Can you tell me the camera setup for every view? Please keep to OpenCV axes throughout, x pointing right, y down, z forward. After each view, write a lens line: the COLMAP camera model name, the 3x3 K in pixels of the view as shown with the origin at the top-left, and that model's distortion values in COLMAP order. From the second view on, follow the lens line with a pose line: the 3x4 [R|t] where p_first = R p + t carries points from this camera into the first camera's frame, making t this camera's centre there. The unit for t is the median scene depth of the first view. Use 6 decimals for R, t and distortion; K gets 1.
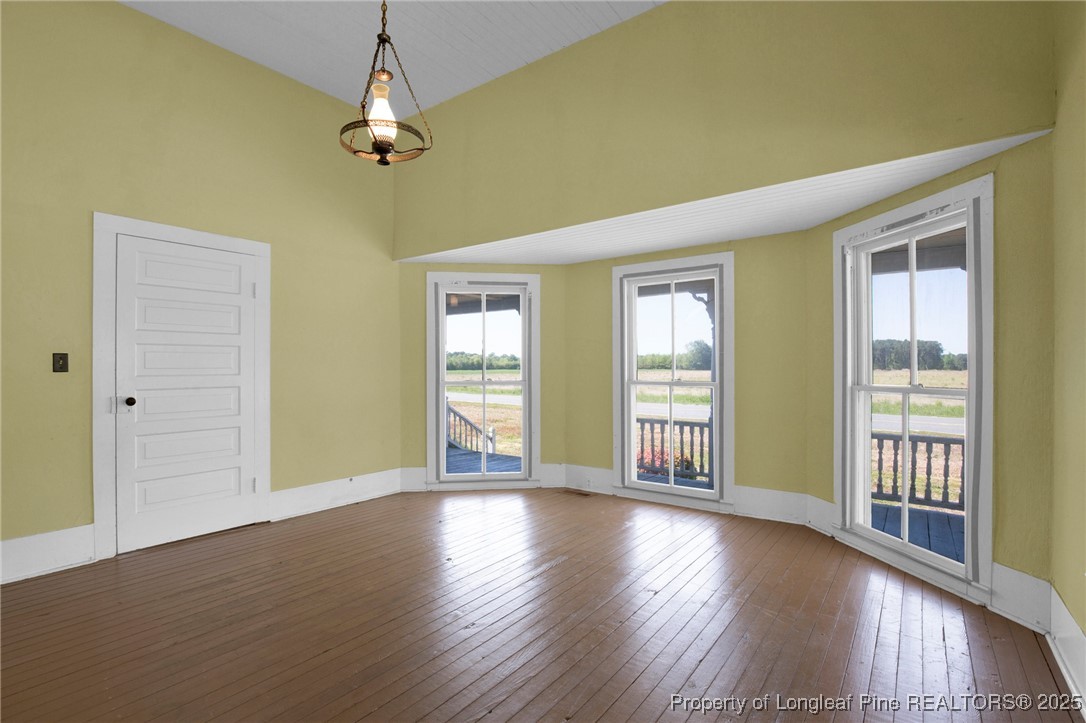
lens RADIAL K [[502.8, 0, 525.8], [0, 502.8, 361.8], [0, 0, 1]] dist [-0.028262, 0.002957]
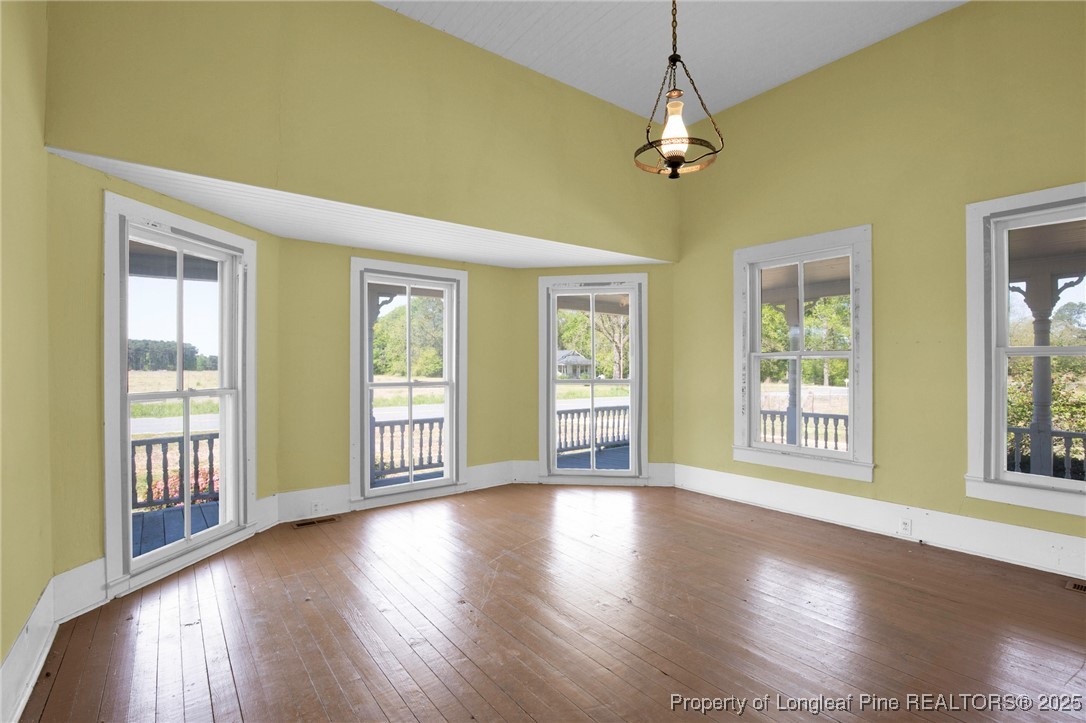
lens RADIAL K [[502.8, 0, 546.9], [0, 502.8, 366.9], [0, 0, 1]] dist [-0.028262, 0.002957]
pose [[0.270377, 0.001068, 0.962754, -0.556835], [-0.007786, 0.999969, 0.001078, 0.003253], [-0.962723, -0.007788, 0.270377, 0.397389]]
